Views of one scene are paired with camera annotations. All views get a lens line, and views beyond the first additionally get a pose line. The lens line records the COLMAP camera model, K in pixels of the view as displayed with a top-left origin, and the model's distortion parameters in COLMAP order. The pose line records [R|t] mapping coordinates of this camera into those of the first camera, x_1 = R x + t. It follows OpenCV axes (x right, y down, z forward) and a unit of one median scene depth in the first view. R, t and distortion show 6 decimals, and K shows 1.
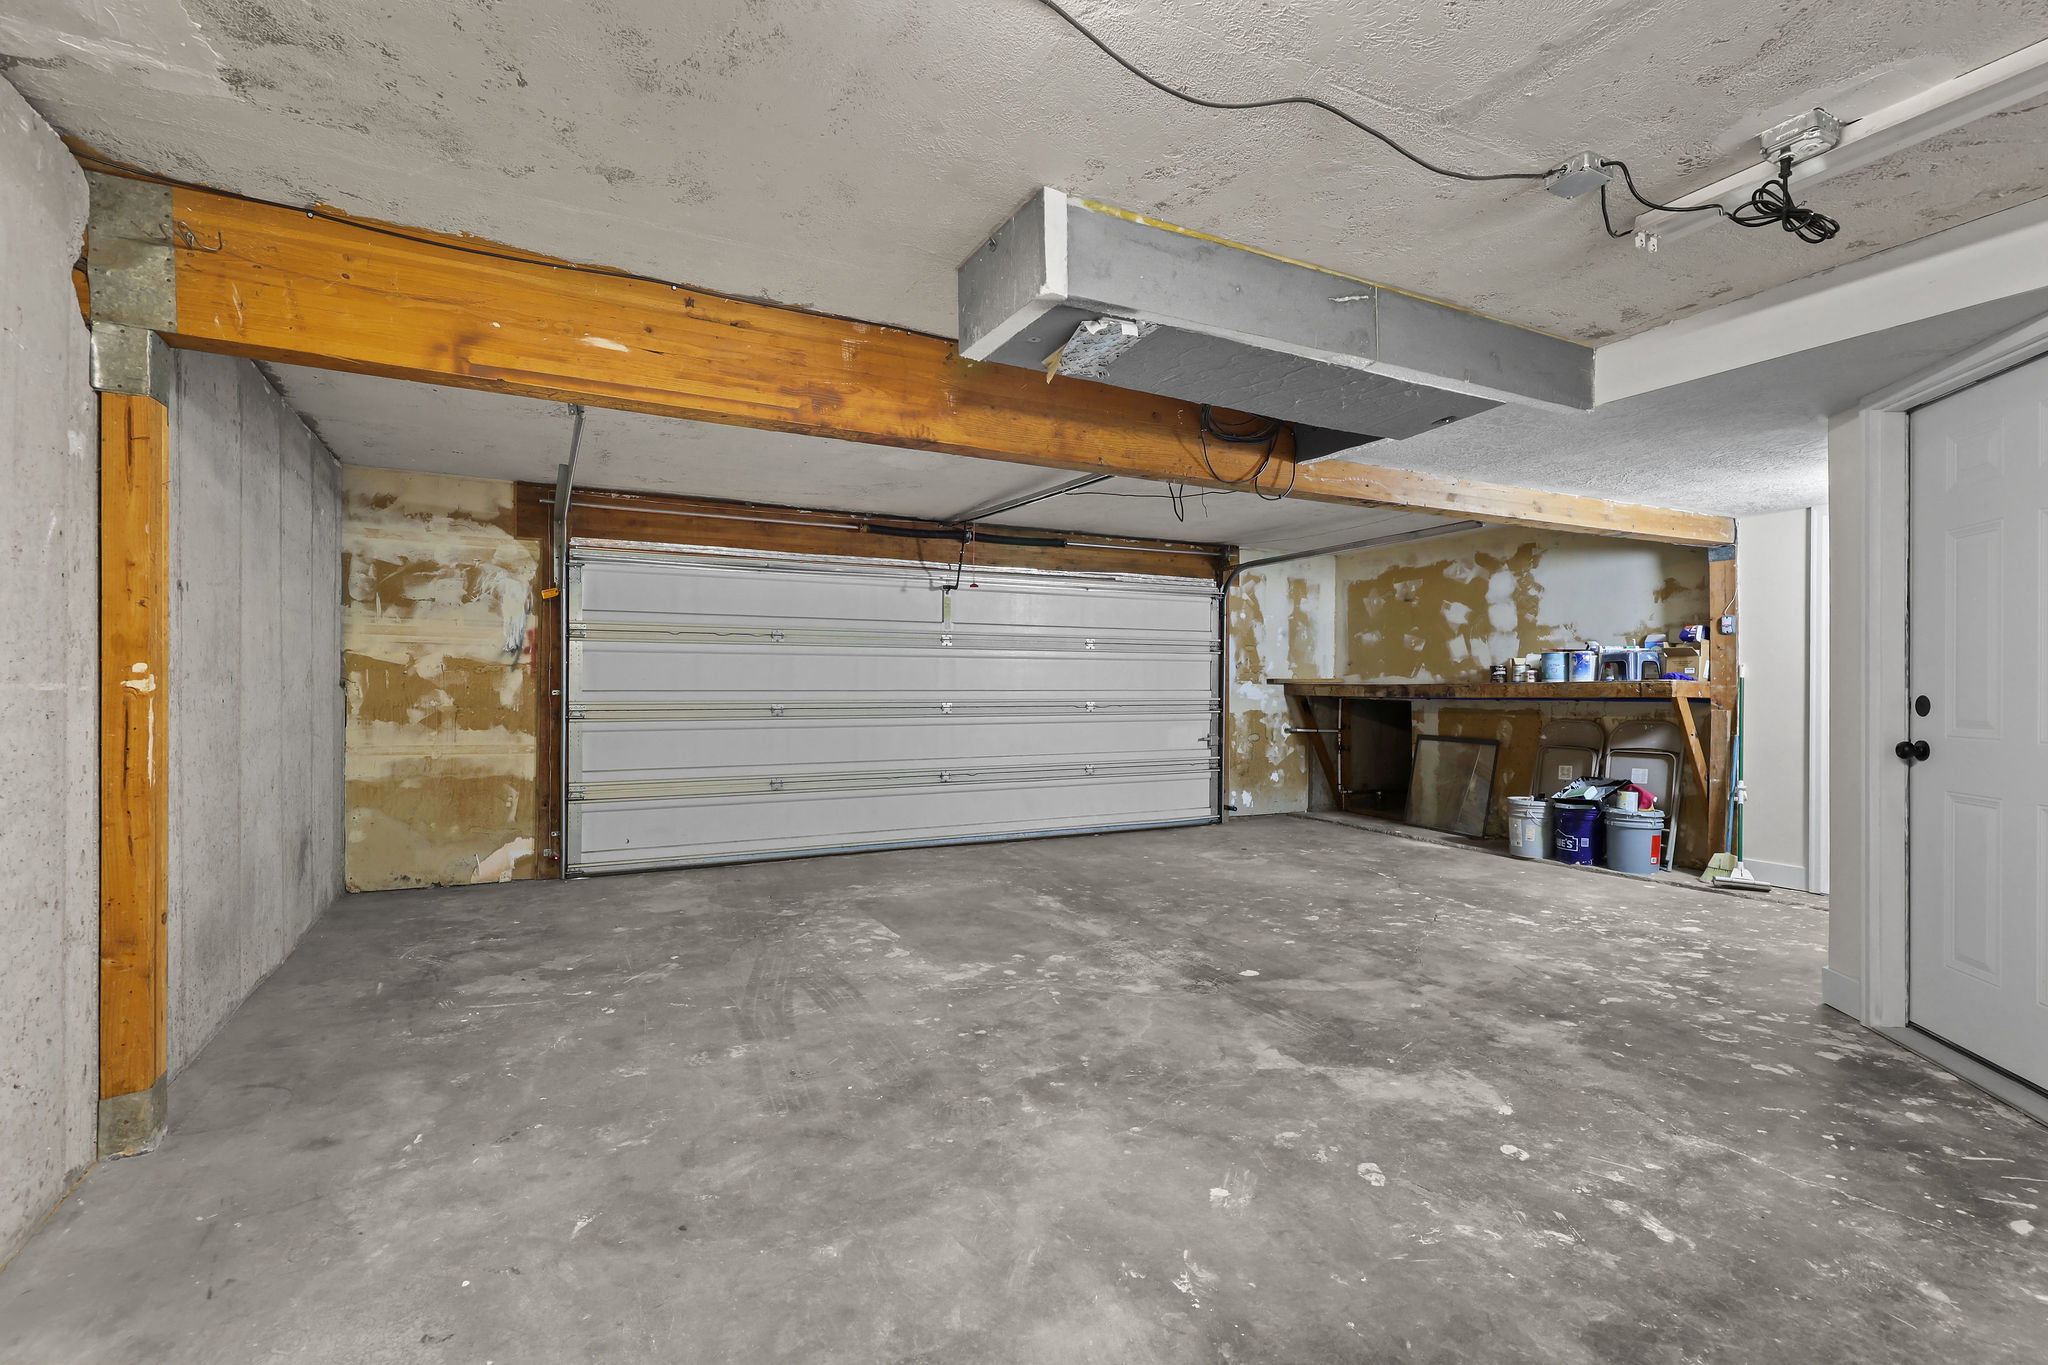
lens RADIAL K [[906.3, 0, 1009.2], [0, 906.3, 686.0], [0, 0, 1]] dist [-0.000689, 0.000935]
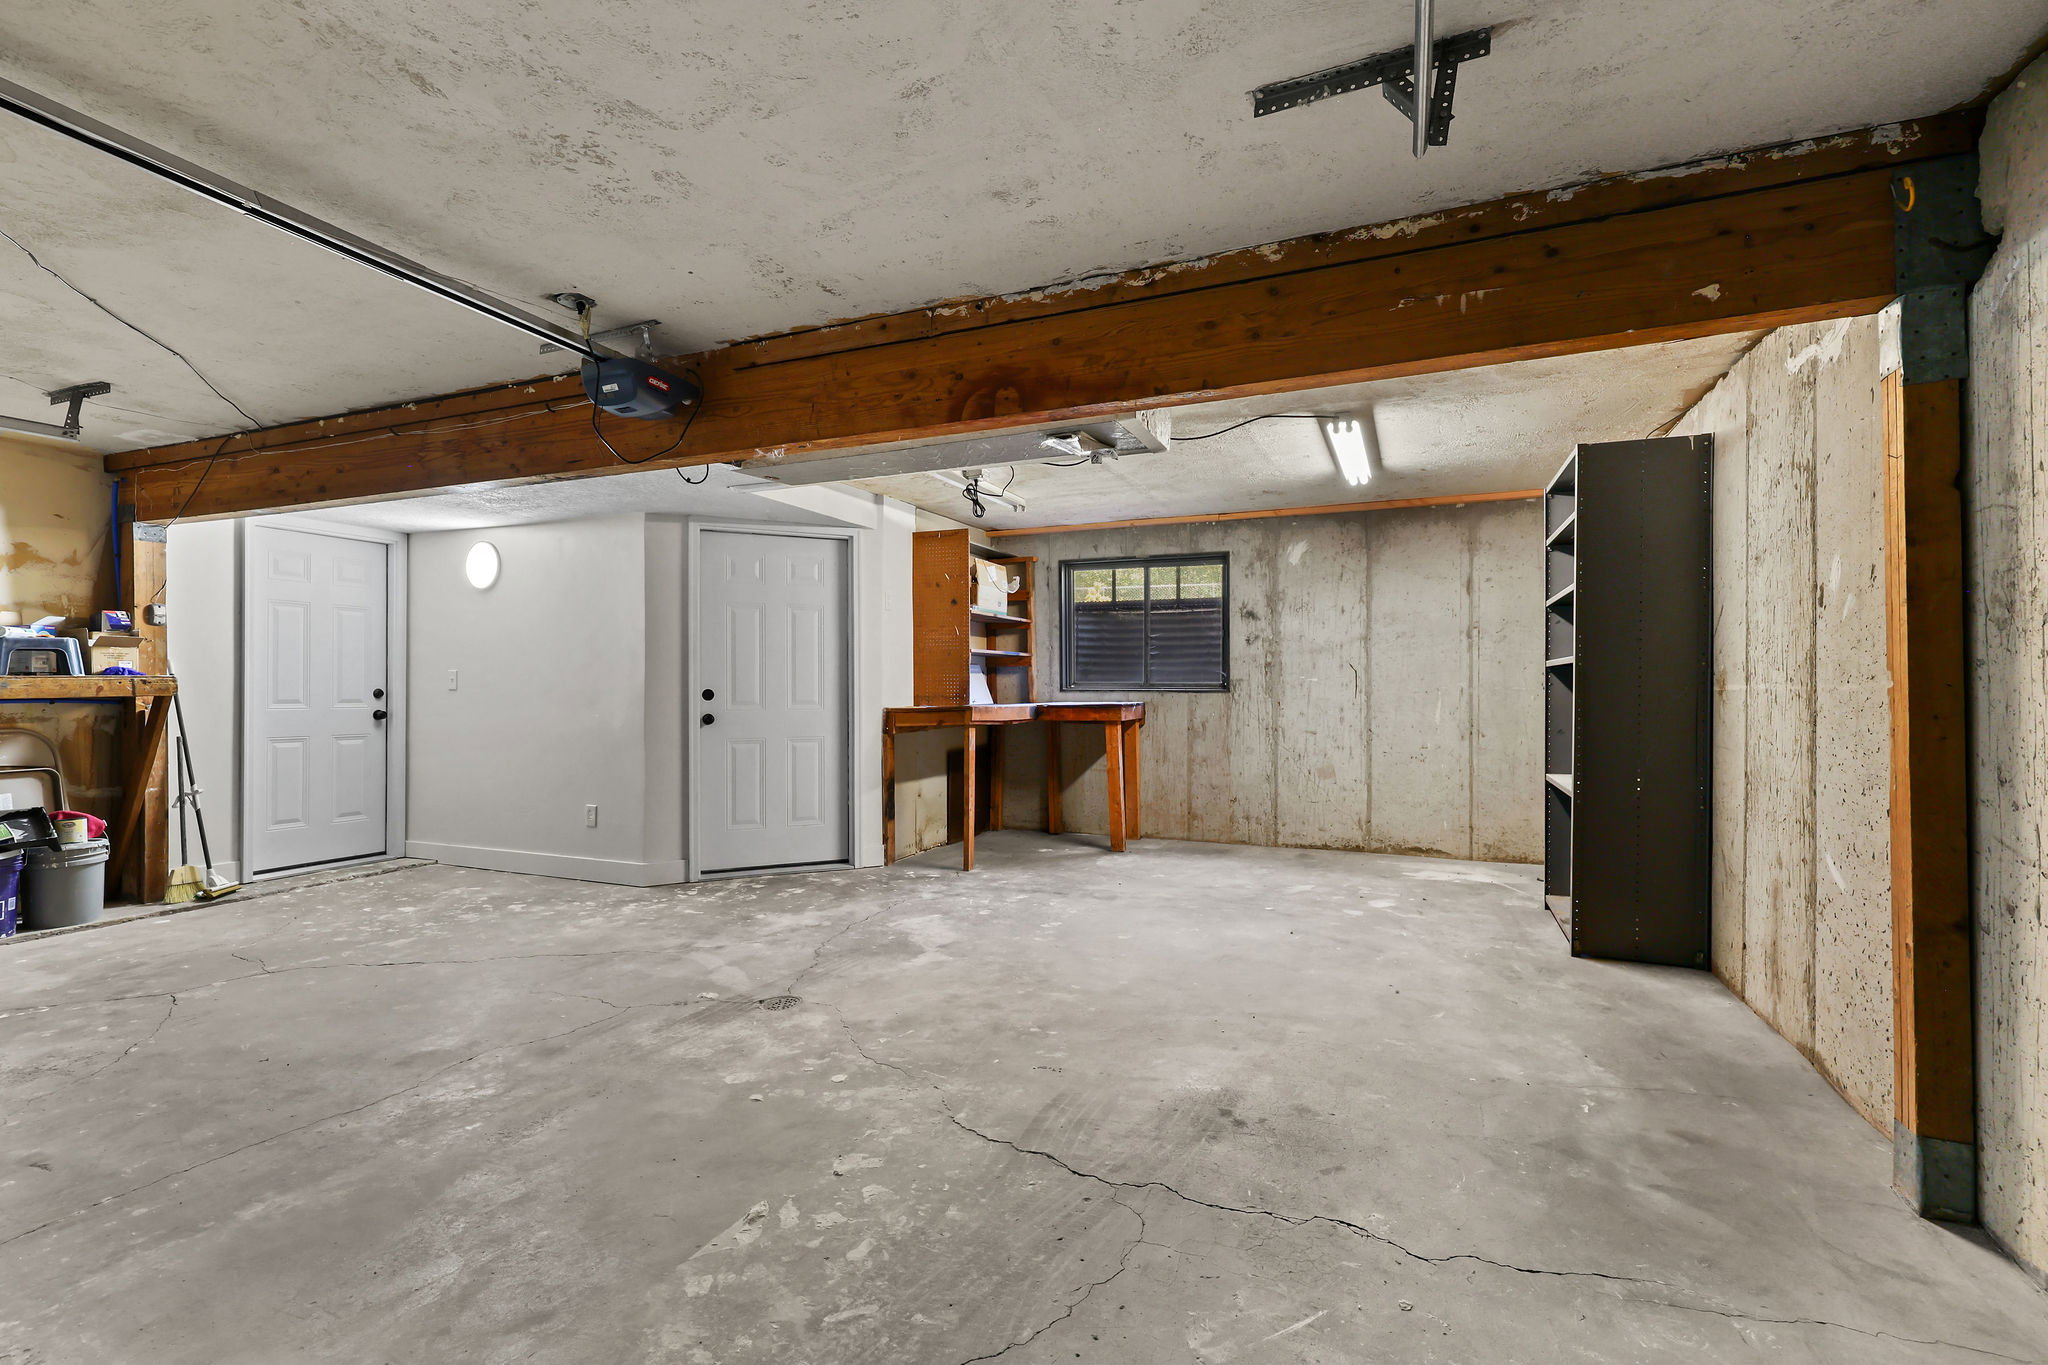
lens RADIAL K [[906.3, 0, 1014.5], [0, 906.3, 684.2], [0, 0, 1]] dist [-0.000689, 0.000935]
pose [[-0.624242, 0.000604, 0.781231, -0.747403], [-0.002364, 0.999994, -0.002662, 0.003384], [-0.781227, -0.003508, -0.624237, 1.538097]]
